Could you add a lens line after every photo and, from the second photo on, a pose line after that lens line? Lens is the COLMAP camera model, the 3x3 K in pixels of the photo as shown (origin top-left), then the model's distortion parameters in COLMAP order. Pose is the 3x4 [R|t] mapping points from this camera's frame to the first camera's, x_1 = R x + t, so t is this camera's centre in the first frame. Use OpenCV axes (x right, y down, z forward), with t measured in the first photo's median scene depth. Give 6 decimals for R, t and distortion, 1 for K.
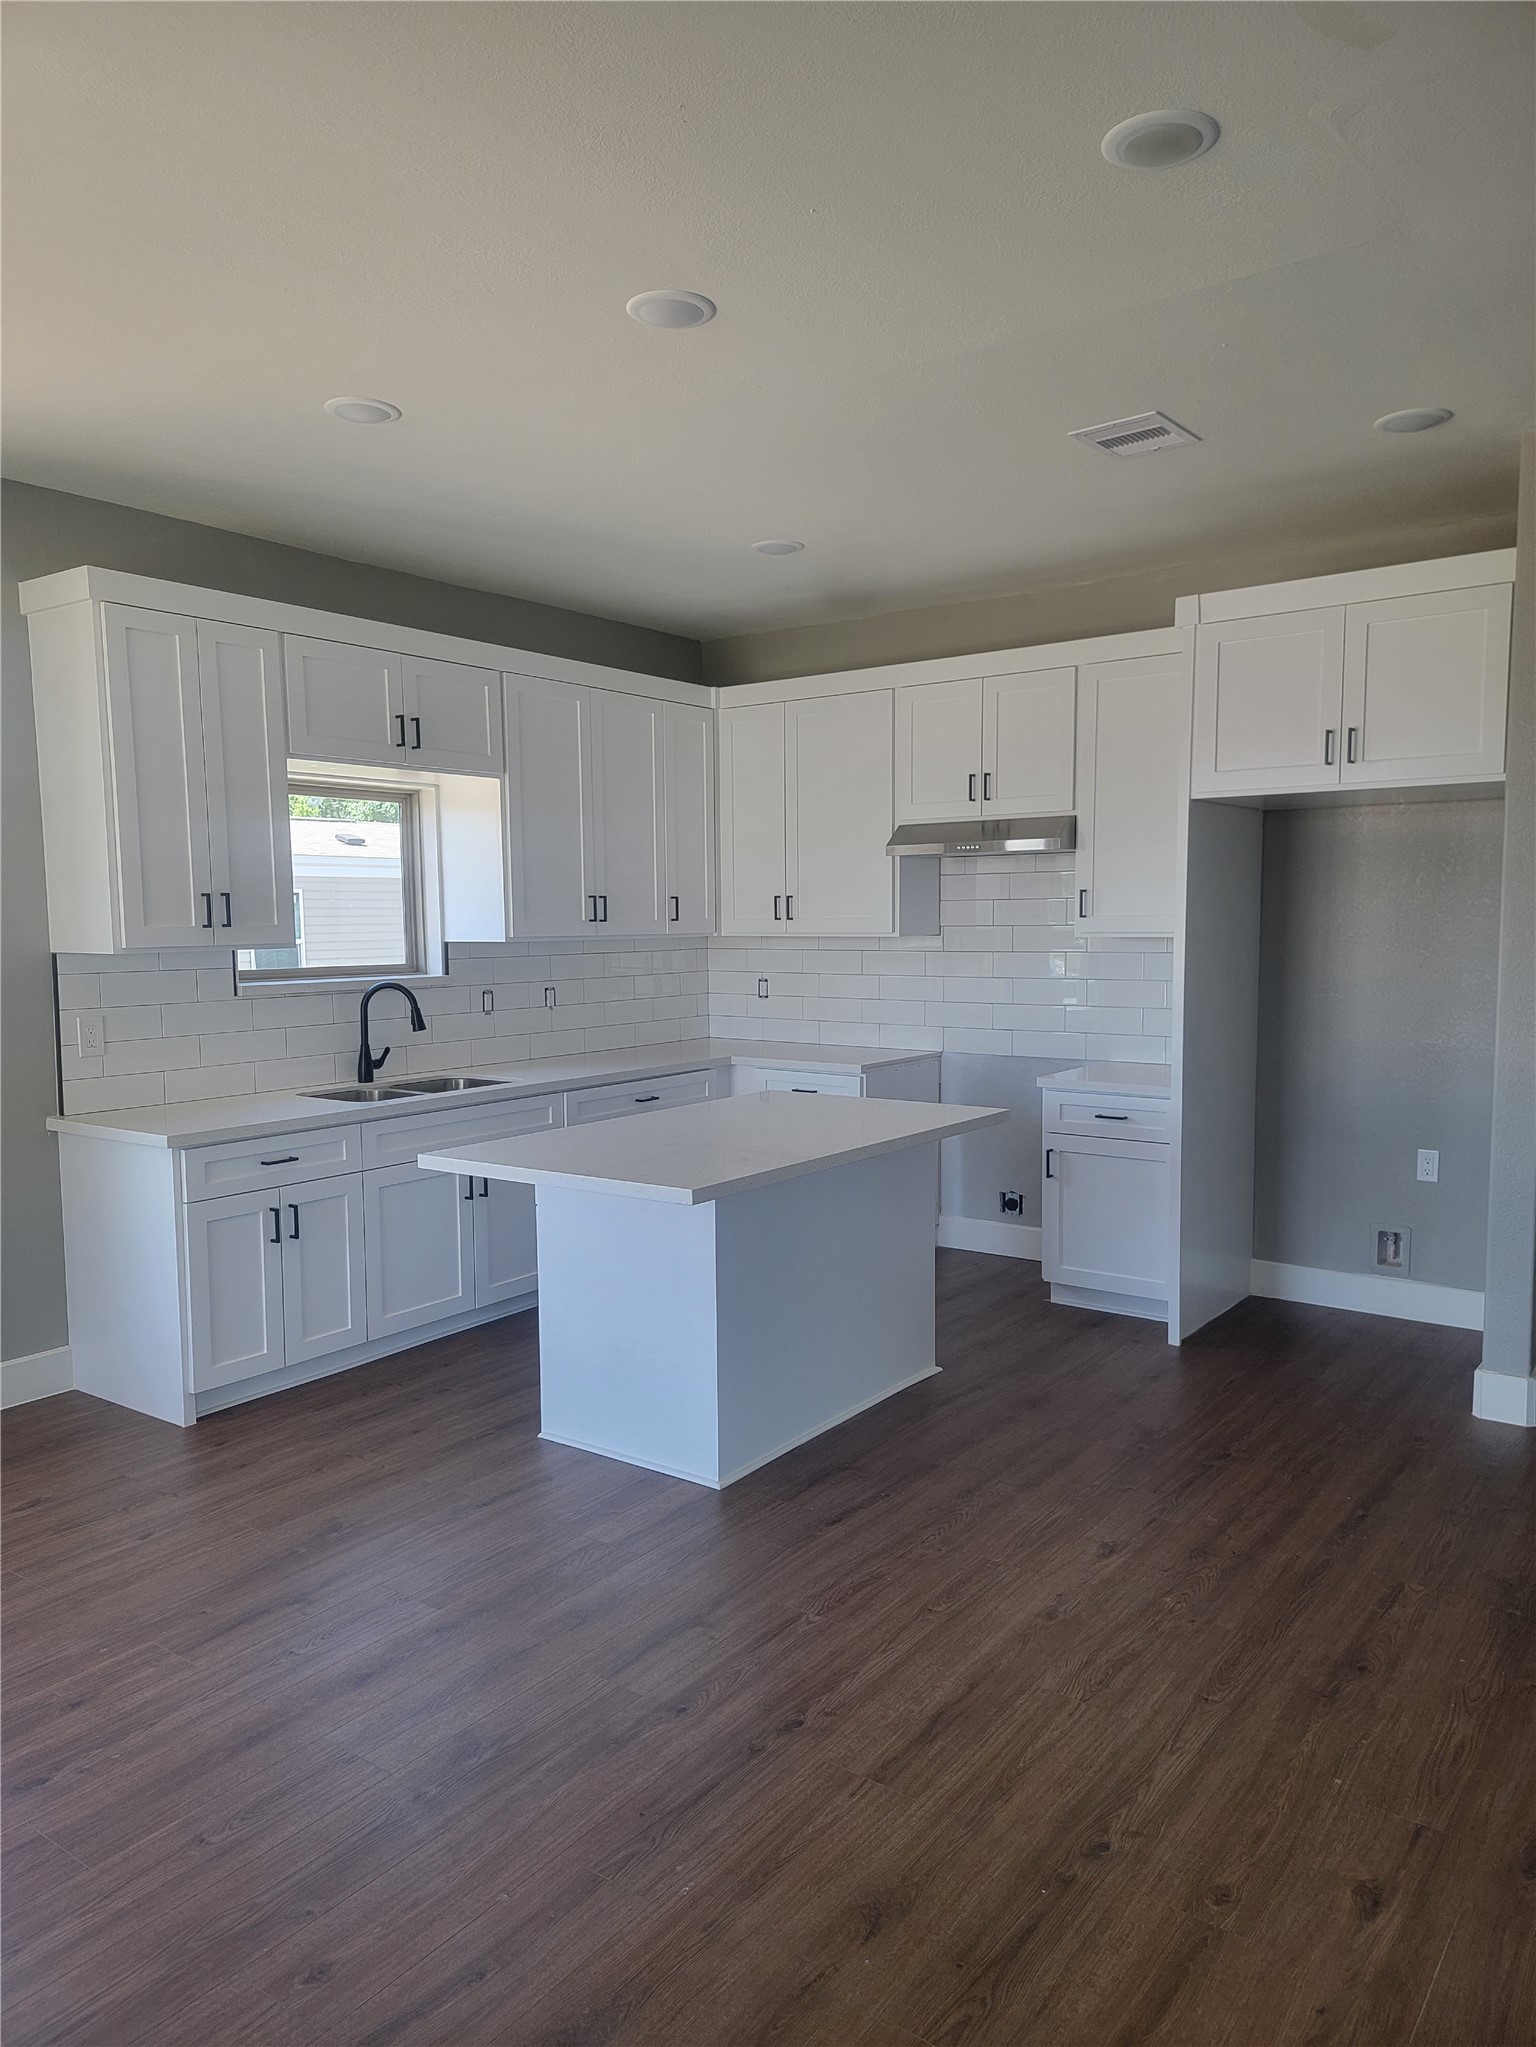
lens RADIAL K [[1431.1, 0, 763.2], [0, 1431.1, 1048.6], [0, 0, 1]] dist [0.066822, -0.069890]
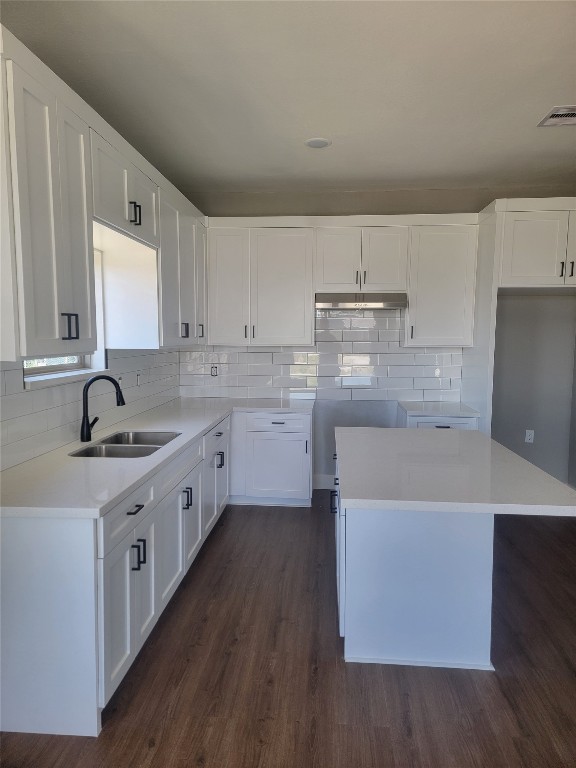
lens RADIAL K [[531.5, 0, 286.0], [0, 531.5, 382.2], [0, 0, 1]] dist [0.071964, -0.066998]
pose [[0.845349, -0.032576, 0.533220, -0.393374], [0.036308, 0.999335, 0.003492, -0.032682], [-0.532979, 0.016408, 0.845969, 0.398454]]
